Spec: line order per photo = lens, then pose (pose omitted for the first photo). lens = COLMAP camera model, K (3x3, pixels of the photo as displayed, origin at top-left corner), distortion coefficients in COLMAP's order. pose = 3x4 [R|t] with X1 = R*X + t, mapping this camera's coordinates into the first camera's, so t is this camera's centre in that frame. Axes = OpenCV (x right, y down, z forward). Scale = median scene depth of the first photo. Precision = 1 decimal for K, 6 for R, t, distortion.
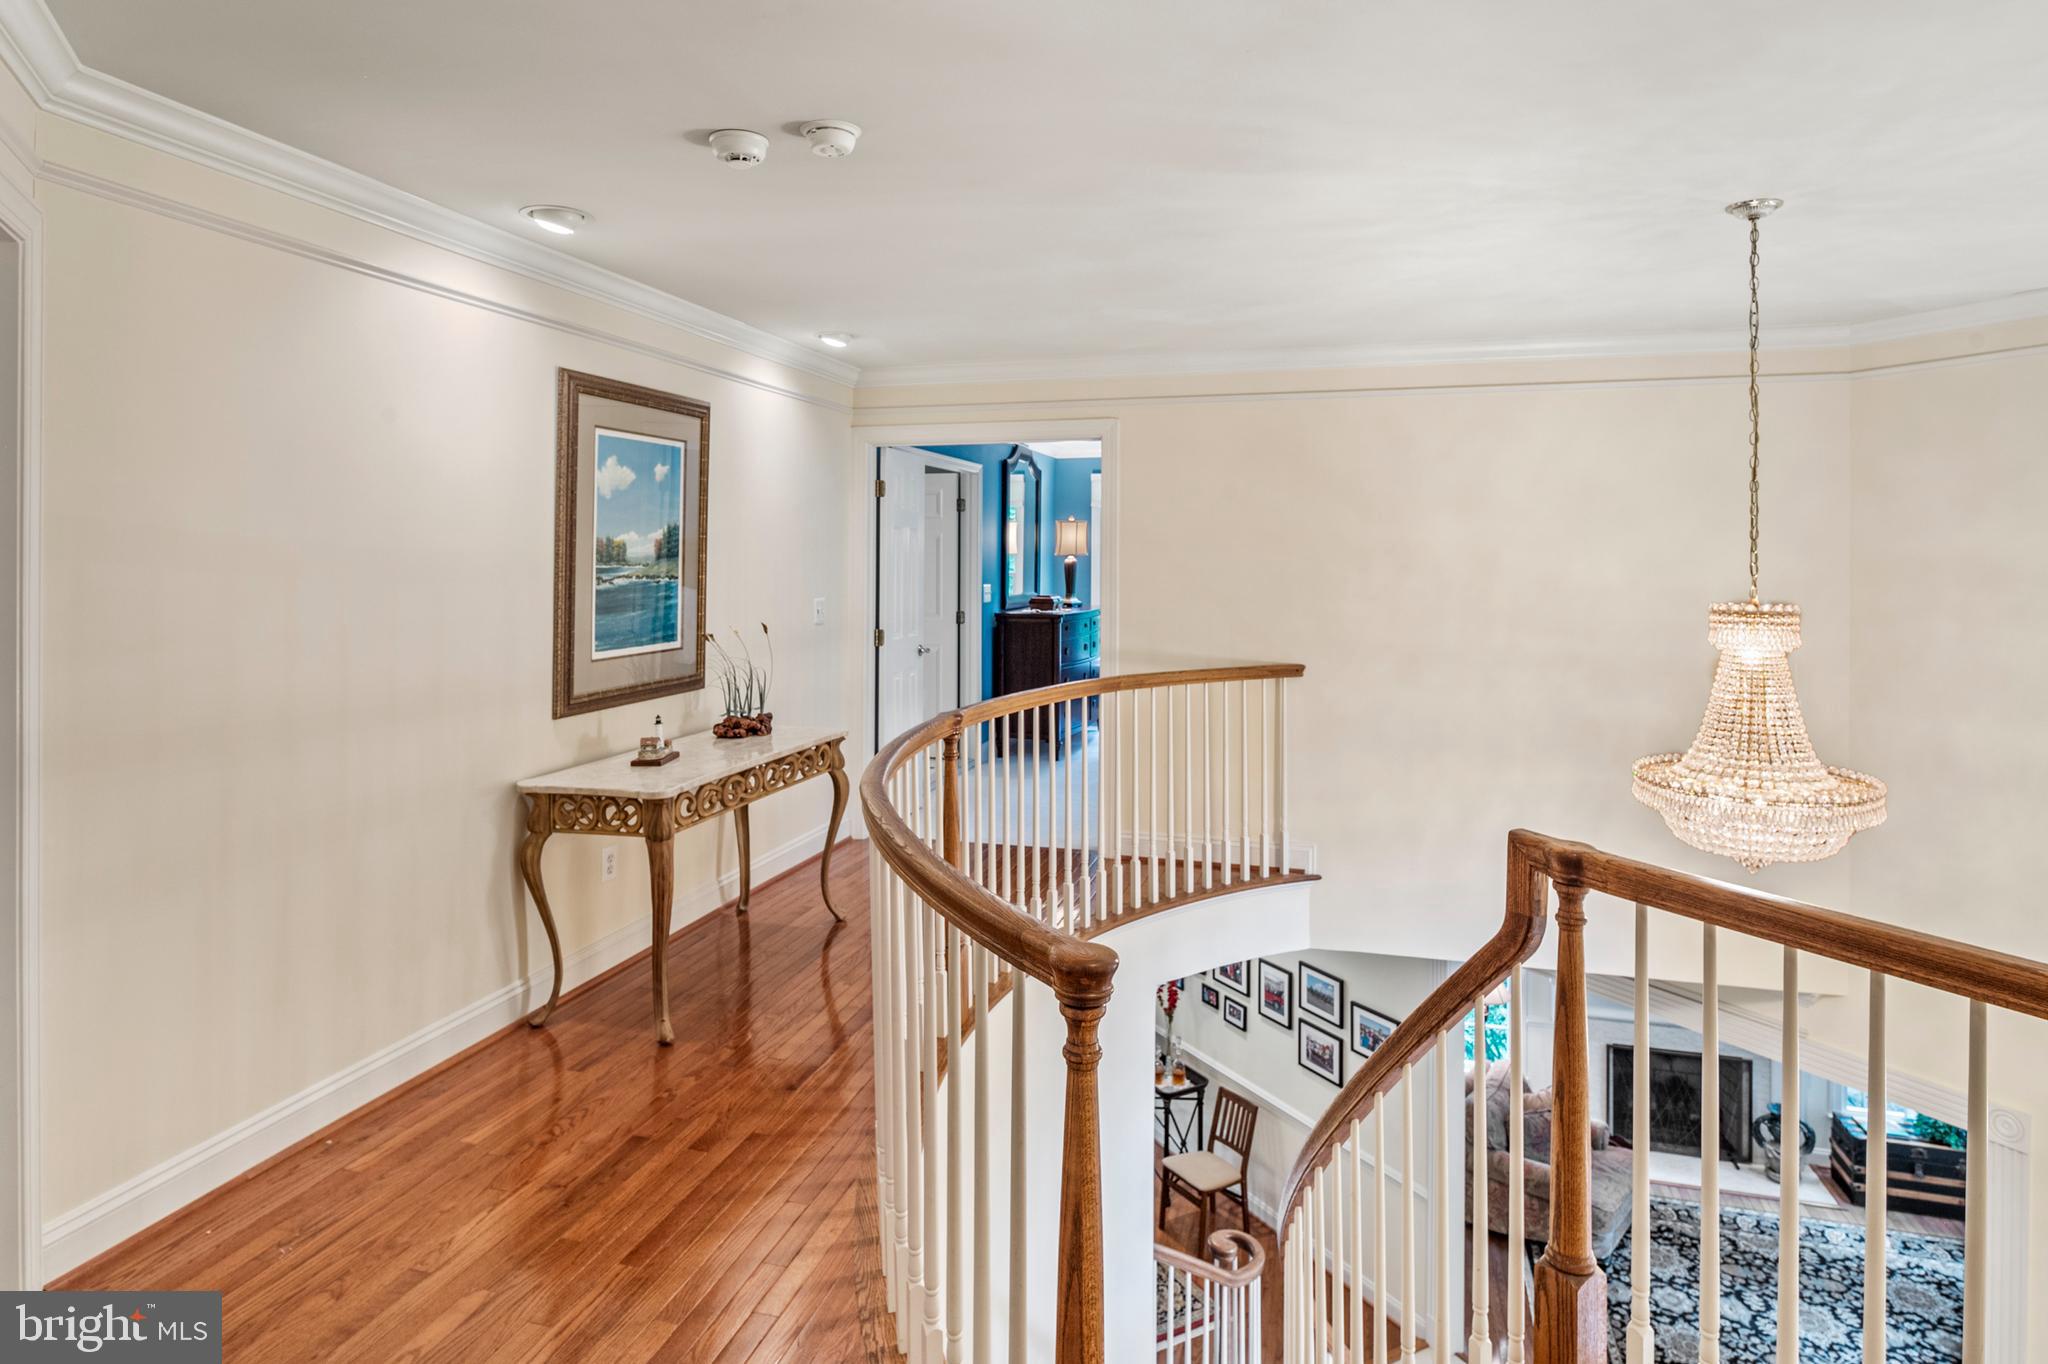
lens RADIAL K [[1133.3, 0, 1017.9], [0, 1133.3, 553.3], [0, 0, 1]] dist [-0.004037, -0.003174]
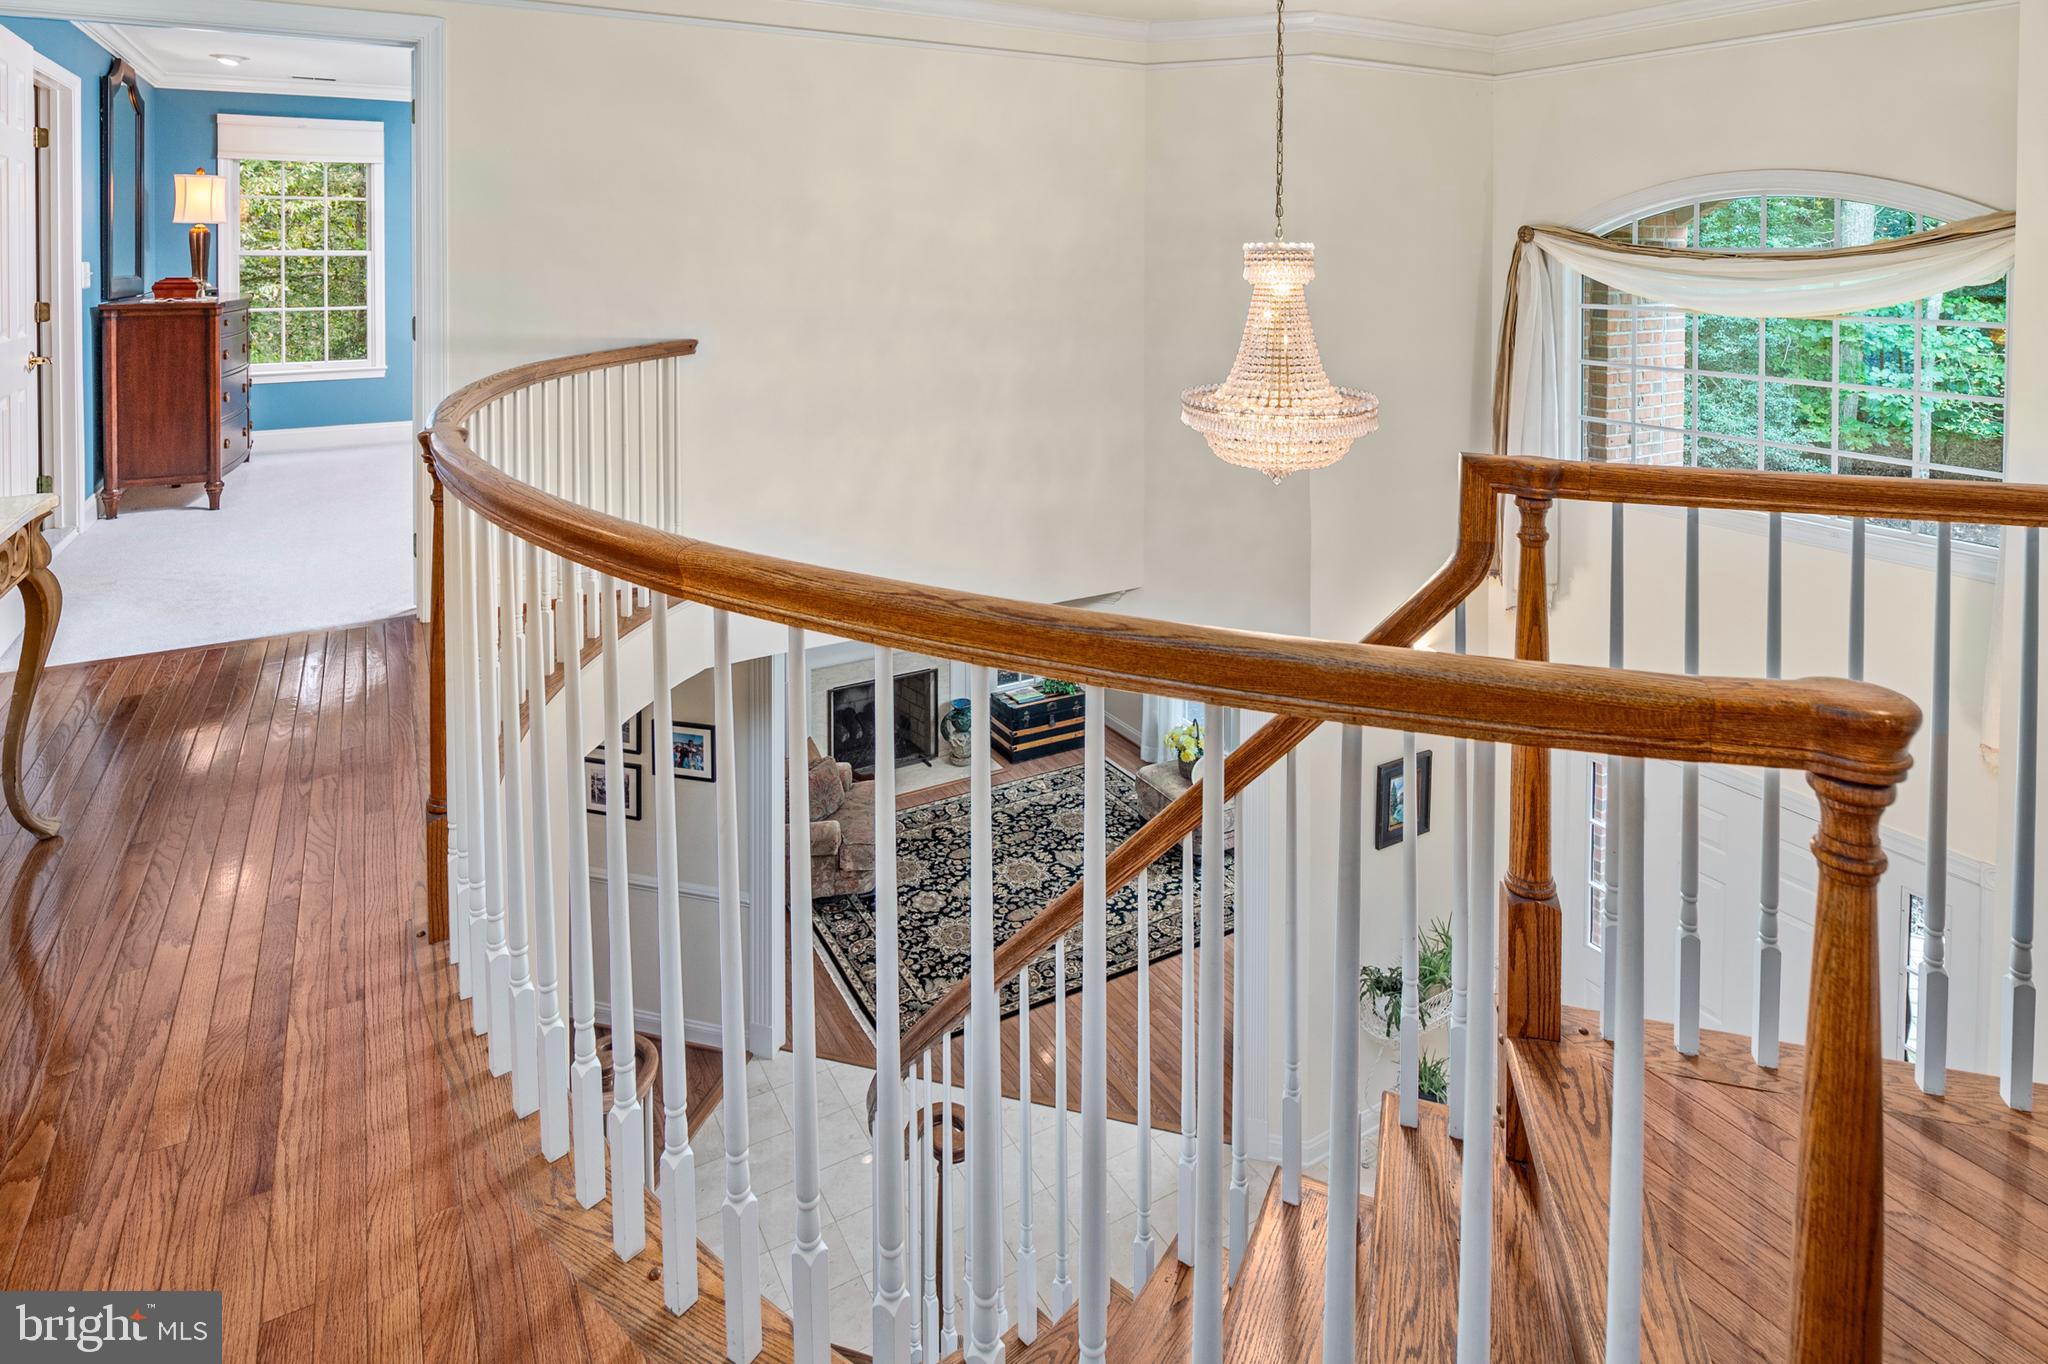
lens RADIAL K [[1124.8, 0, 1020.8], [0, 1124.8, 268.5], [0, 0, 1]] dist [-0.002513, -0.000495]
pose [[0.698321, -0.013011, 0.715667, -0.141559], [-0.000985, 0.999816, 0.019138, 0.022050], [-0.715784, -0.014070, 0.698180, 0.183004]]
